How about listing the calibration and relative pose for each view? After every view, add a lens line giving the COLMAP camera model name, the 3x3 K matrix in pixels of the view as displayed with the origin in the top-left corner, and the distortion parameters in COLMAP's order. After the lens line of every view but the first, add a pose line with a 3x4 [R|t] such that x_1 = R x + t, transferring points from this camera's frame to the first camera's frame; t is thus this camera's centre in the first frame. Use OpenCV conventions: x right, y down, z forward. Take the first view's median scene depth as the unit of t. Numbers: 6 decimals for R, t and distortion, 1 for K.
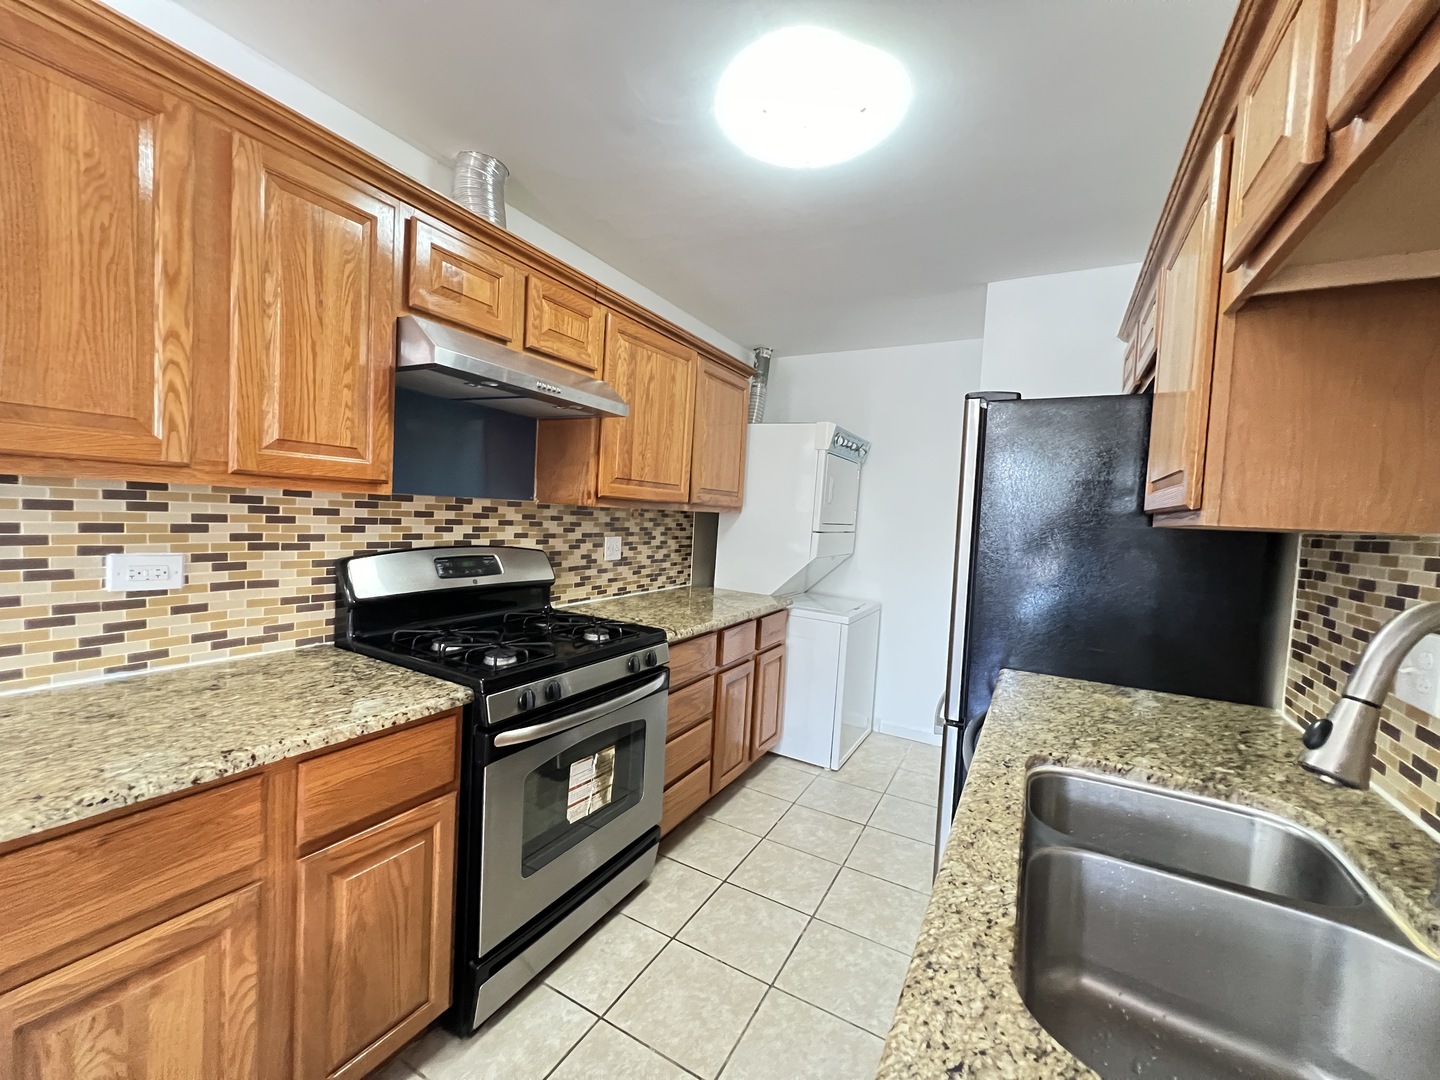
lens RADIAL K [[578.2, 0, 718.4], [0, 578.2, 545.6], [0, 0, 1]] dist [-0.001592, 0.000496]
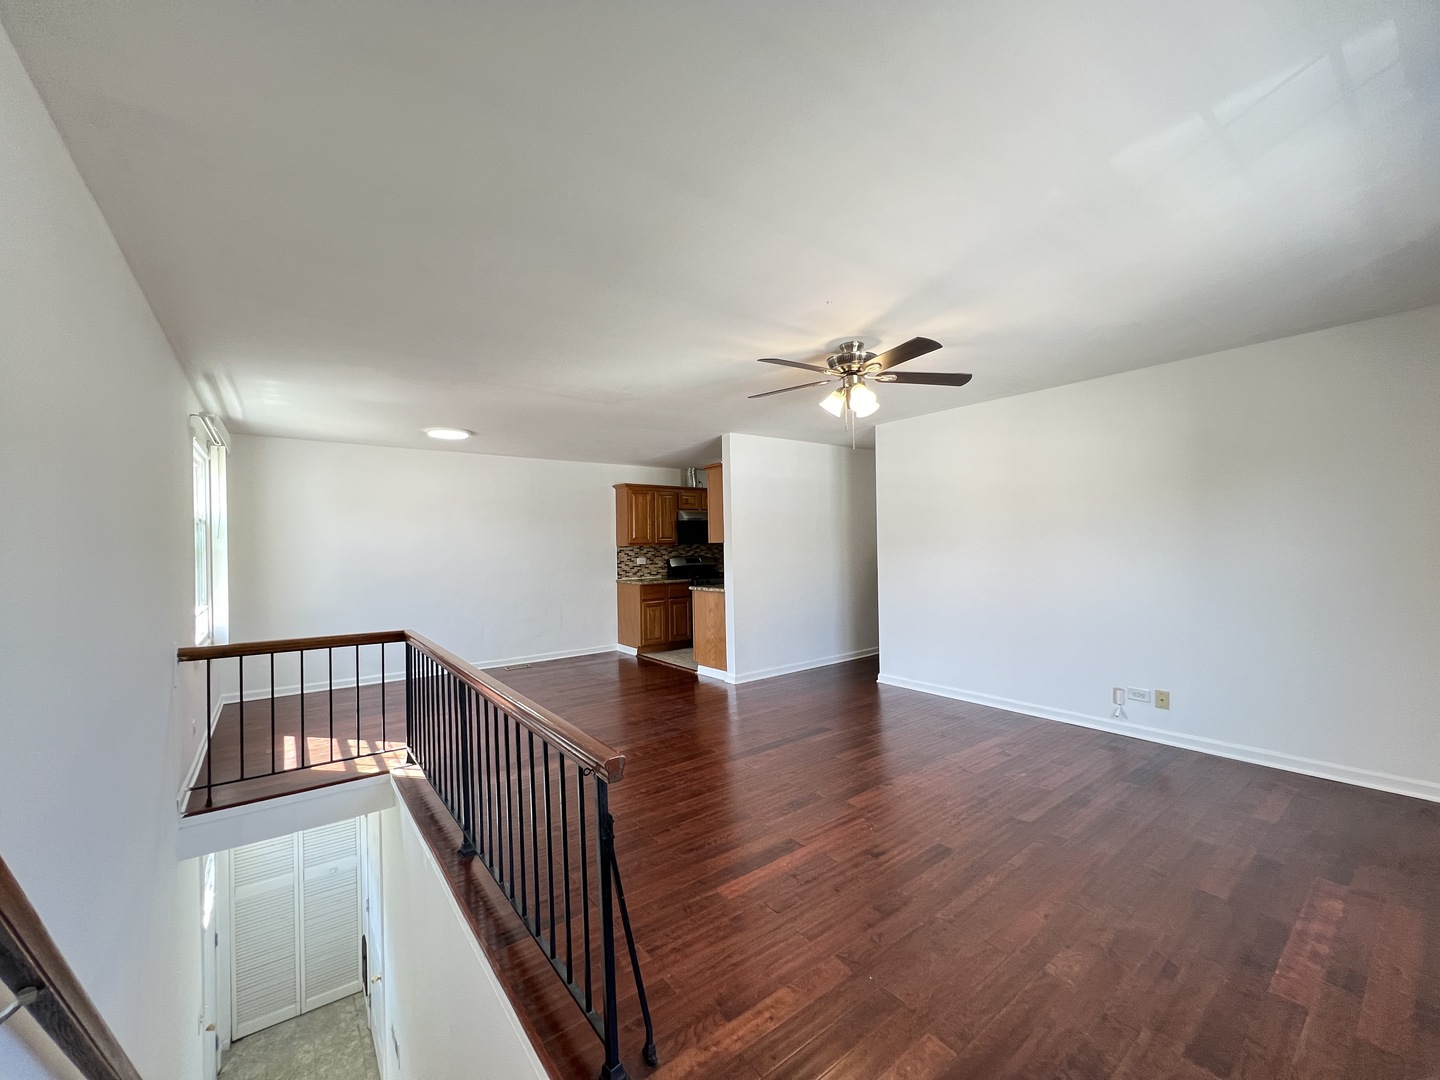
lens RADIAL K [[578.2, 0, 719.2], [0, 578.2, 537.1], [0, 0, 1]] dist [-0.001592, 0.000496]
pose [[0.917734, -0.074252, -0.390193, 1.917069], [0.046128, 0.995648, -0.080975, 0.295159], [0.394508, 0.056315, 0.917165, -3.832764]]
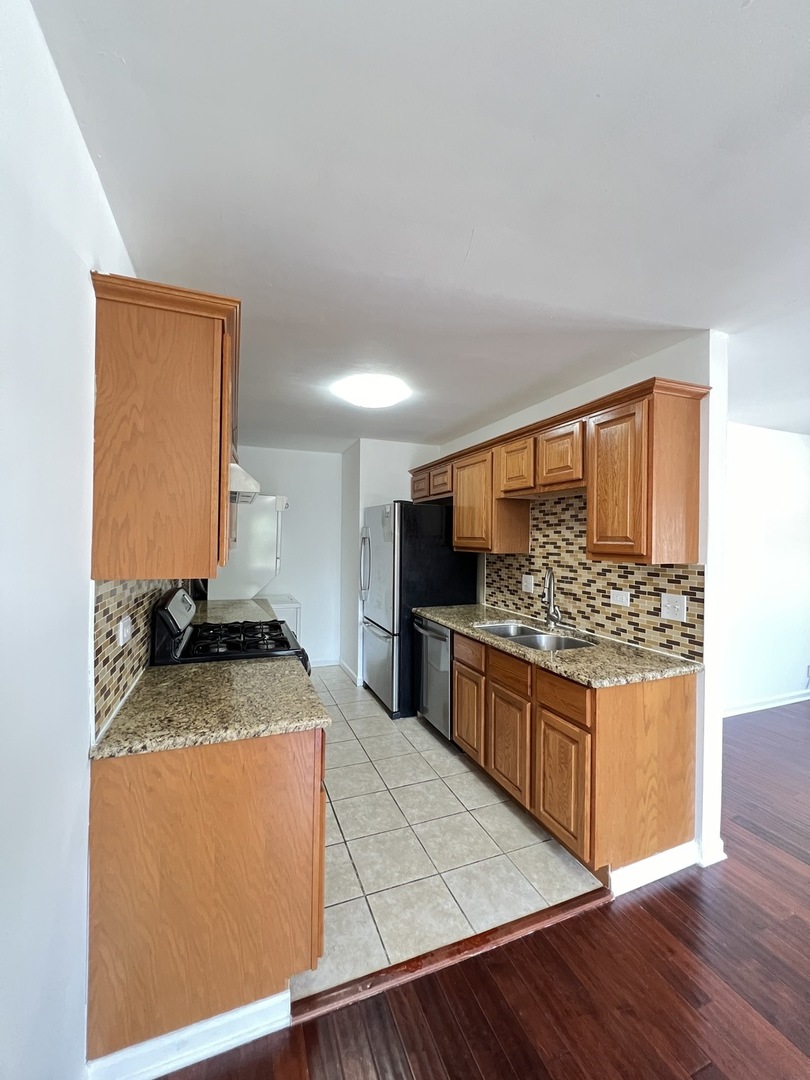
lens RADIAL K [[433.7, 0, 402.2], [0, 433.7, 541.5], [0, 0, 1]] dist [-0.001592, 0.000496]
pose [[0.635140, -0.050812, 0.770724, -1.304147], [0.065241, 0.997797, 0.012018, -0.141348], [-0.769636, 0.042650, 0.637056, -0.266113]]
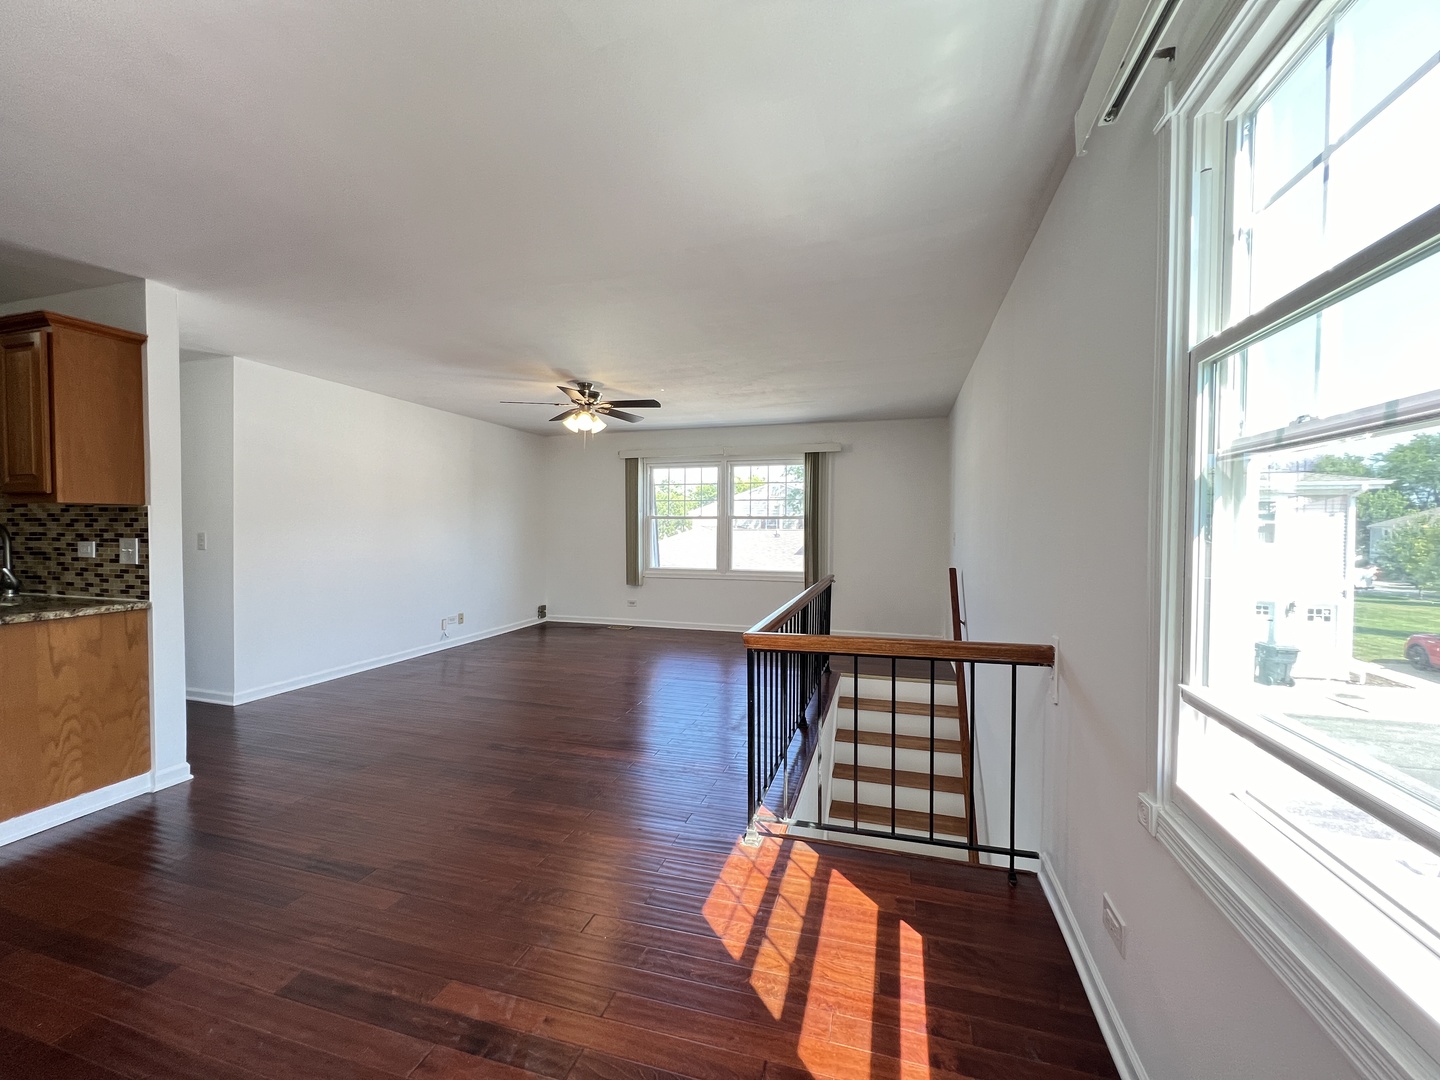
lens RADIAL K [[578.2, 0, 726.5], [0, 578.2, 540.6], [0, 0, 1]] dist [-0.001592, 0.000496]
pose [[-0.222641, -0.076732, 0.971876, -1.938812], [0.039292, 0.995382, 0.087589, 0.034573], [-0.974108, 0.057687, -0.218598, -1.579669]]
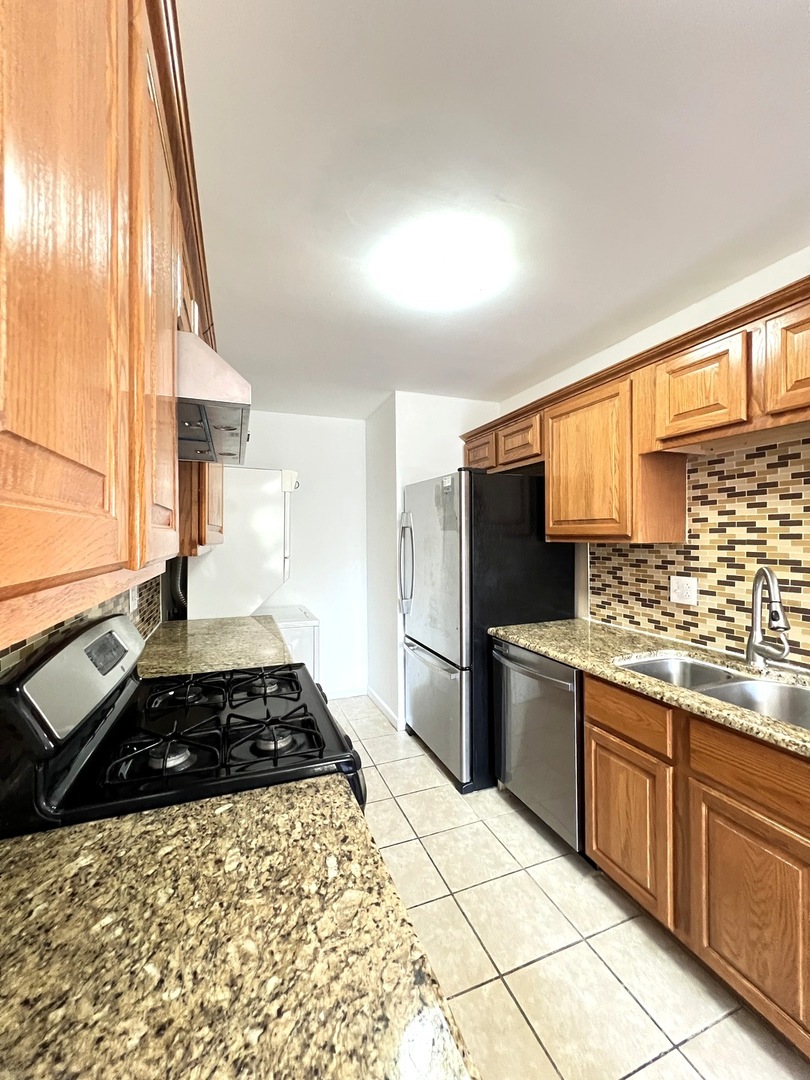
lens RADIAL K [[433.7, 0, 404.4], [0, 433.7, 541.0], [0, 0, 1]] dist [-0.001592, 0.000496]
pose [[0.636013, -0.066935, 0.768770, -0.839061], [0.084352, 0.996292, 0.016960, -0.116558], [-0.767054, 0.054061, 0.639301, 0.451248]]
